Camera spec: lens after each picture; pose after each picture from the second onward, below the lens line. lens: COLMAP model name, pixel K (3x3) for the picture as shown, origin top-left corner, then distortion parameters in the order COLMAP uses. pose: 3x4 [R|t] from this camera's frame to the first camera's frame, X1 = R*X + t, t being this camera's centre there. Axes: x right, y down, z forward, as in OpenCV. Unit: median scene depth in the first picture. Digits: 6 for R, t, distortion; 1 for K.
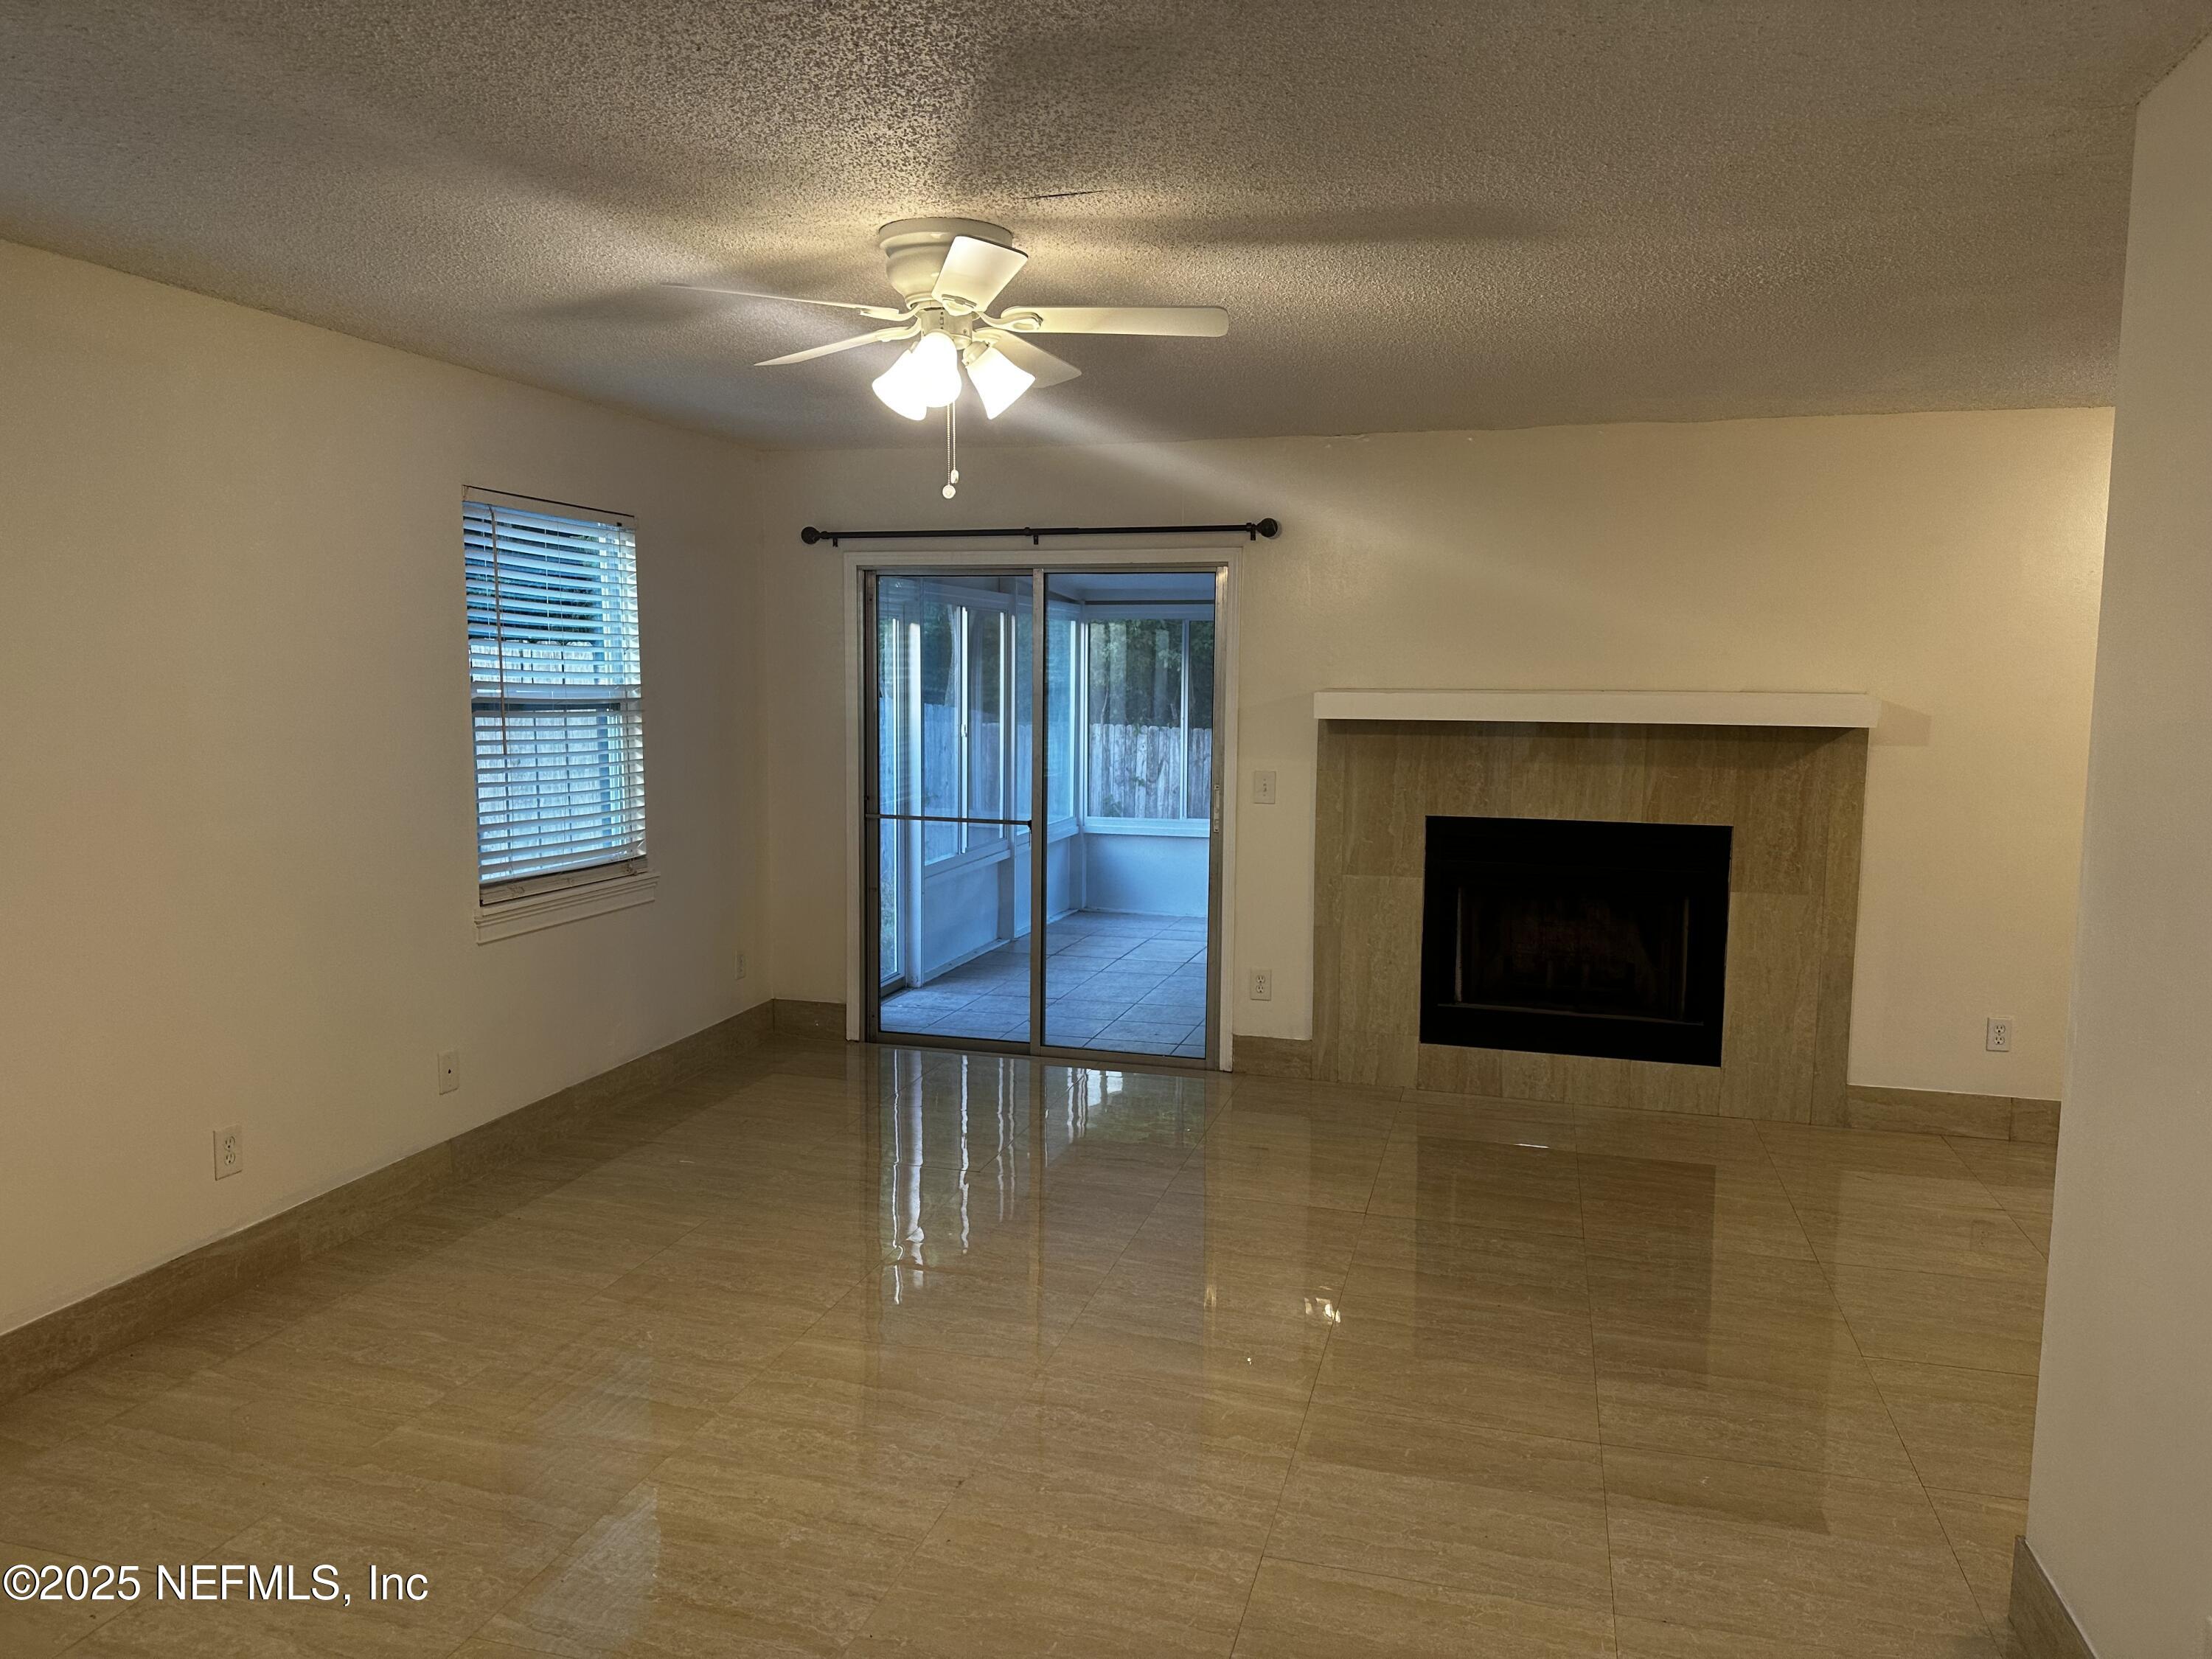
lens RADIAL K [[1548.1, 0, 1106.0], [0, 1548.1, 829.5], [0, 0, 1]] dist [0.140467, -0.166826]
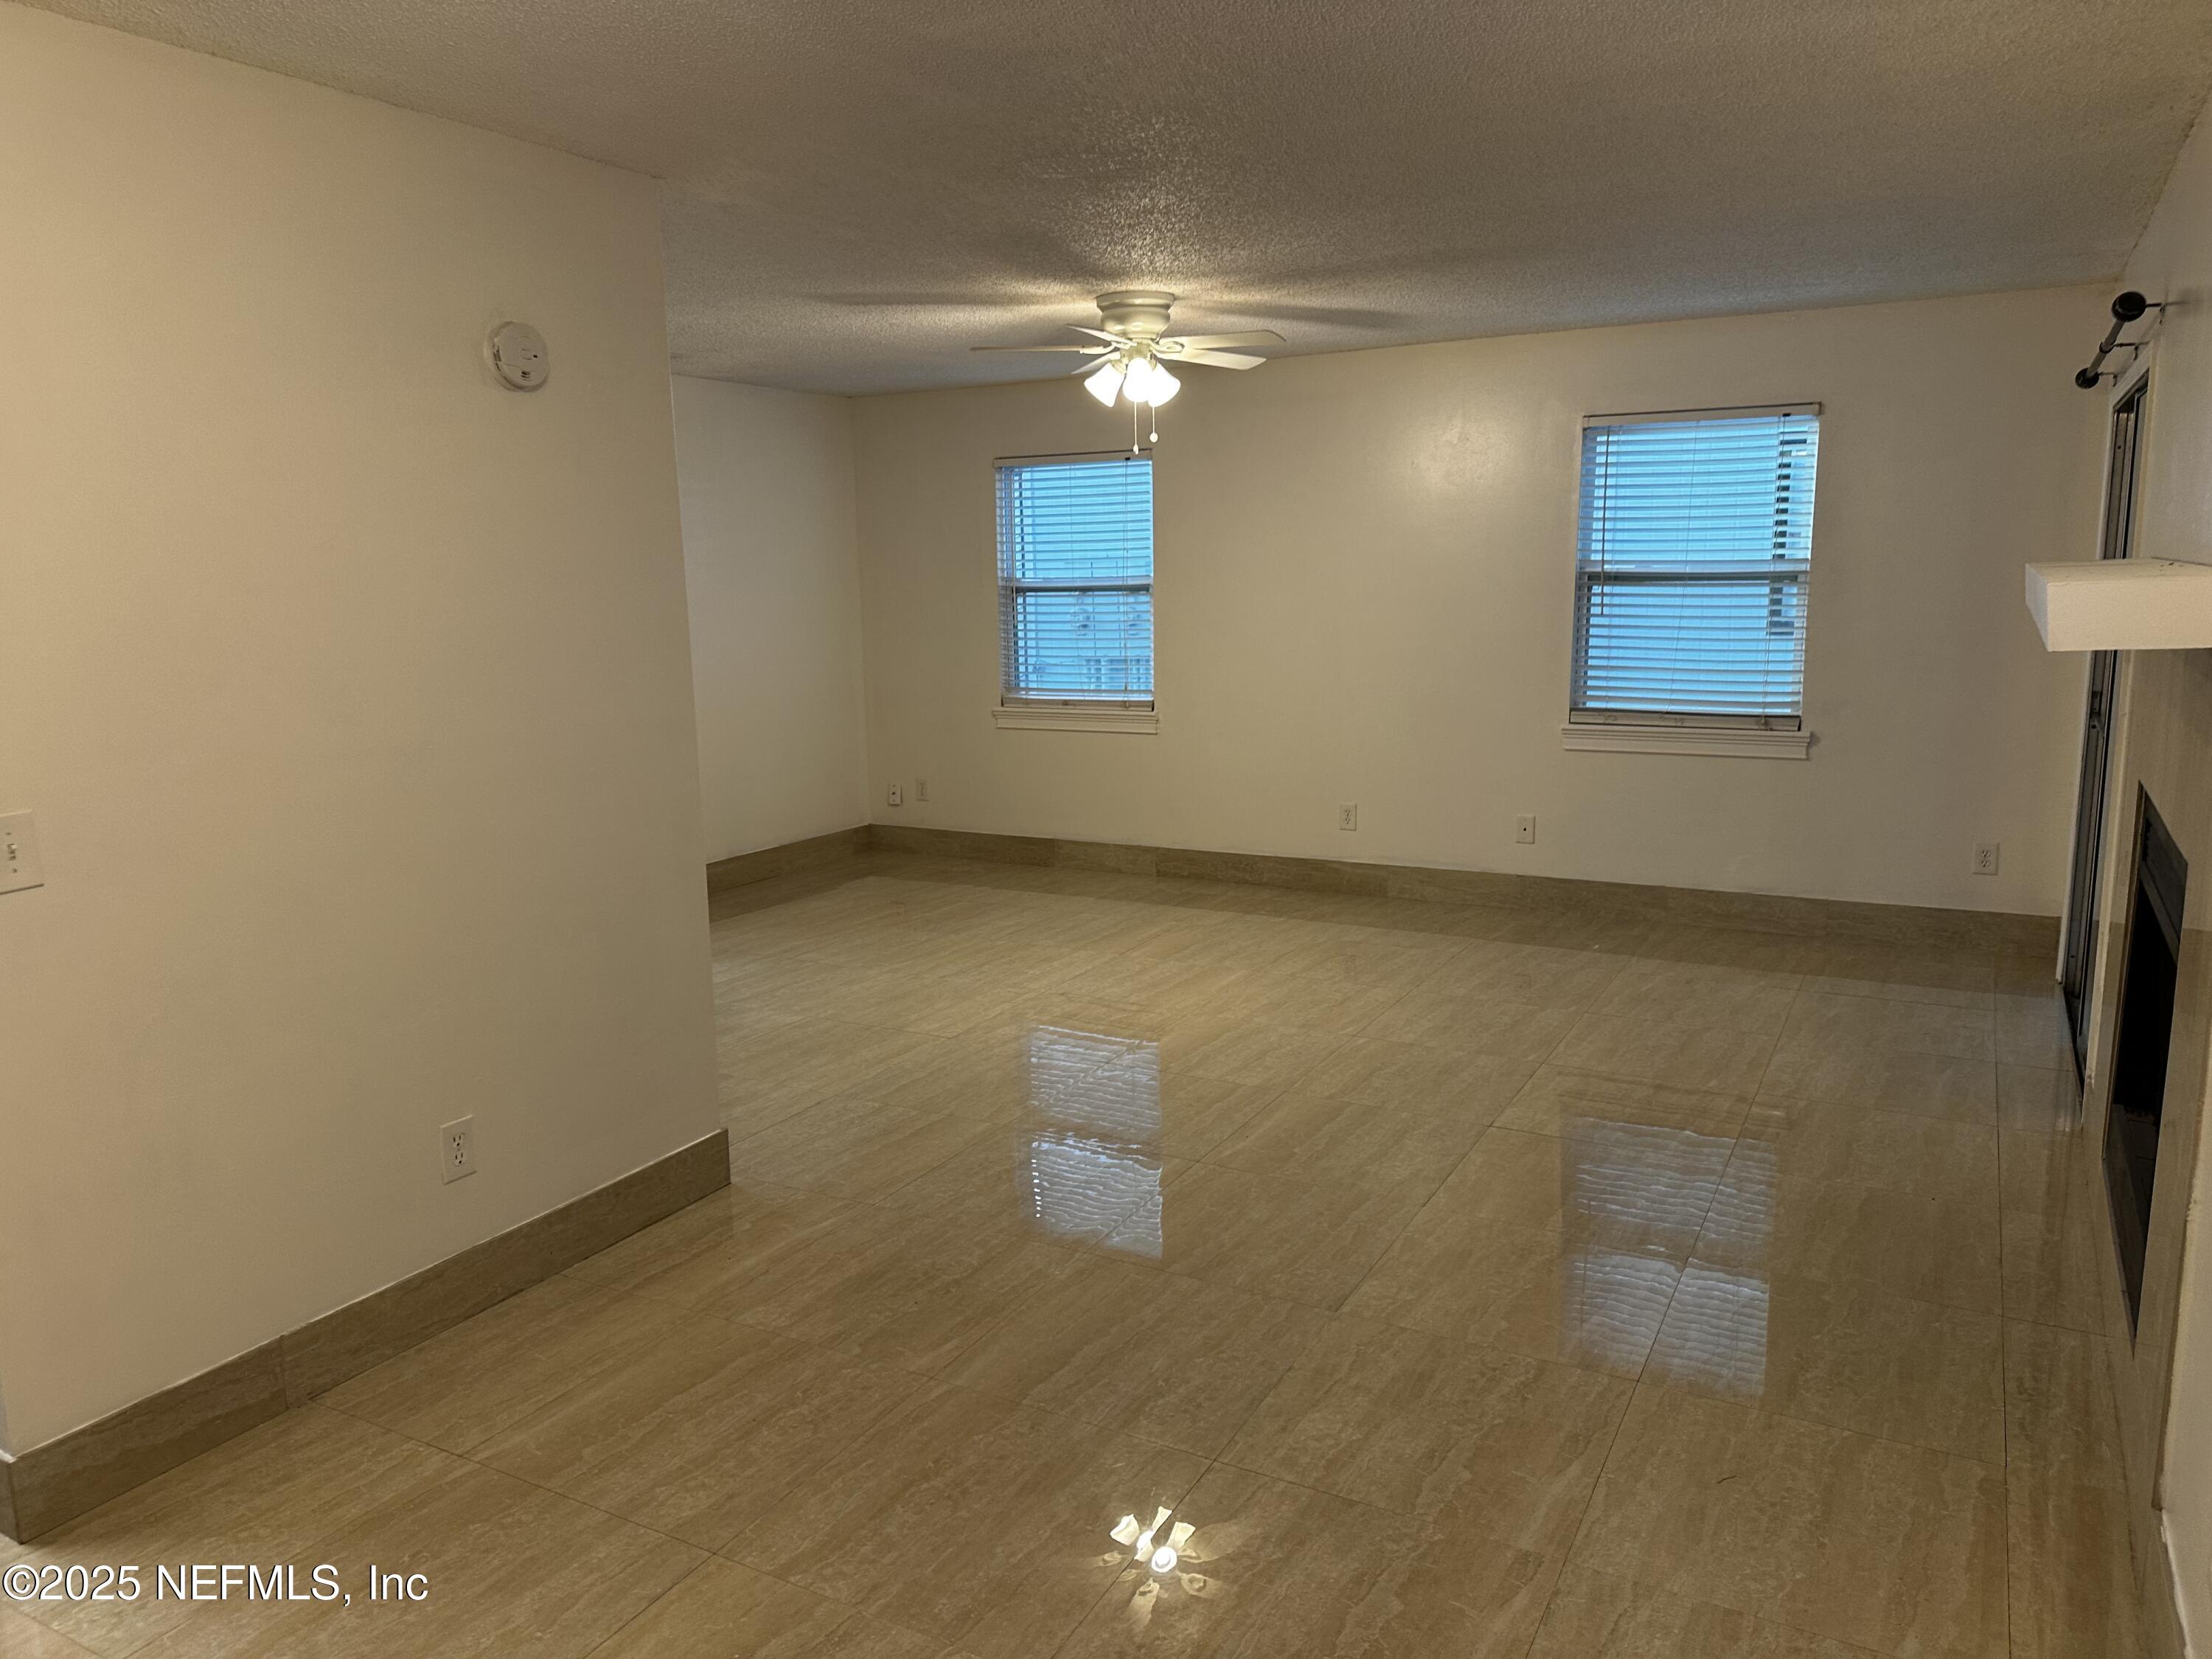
lens RADIAL K [[1548.1, 0, 1106.0], [0, 1548.1, 829.5], [0, 0, 1]] dist [0.140467, -0.166826]
pose [[-0.242912, 0.155601, -0.957487, 1.044188], [-0.084574, 0.979895, 0.180699, -0.075088], [0.966355, 0.124873, -0.224868, 0.923809]]
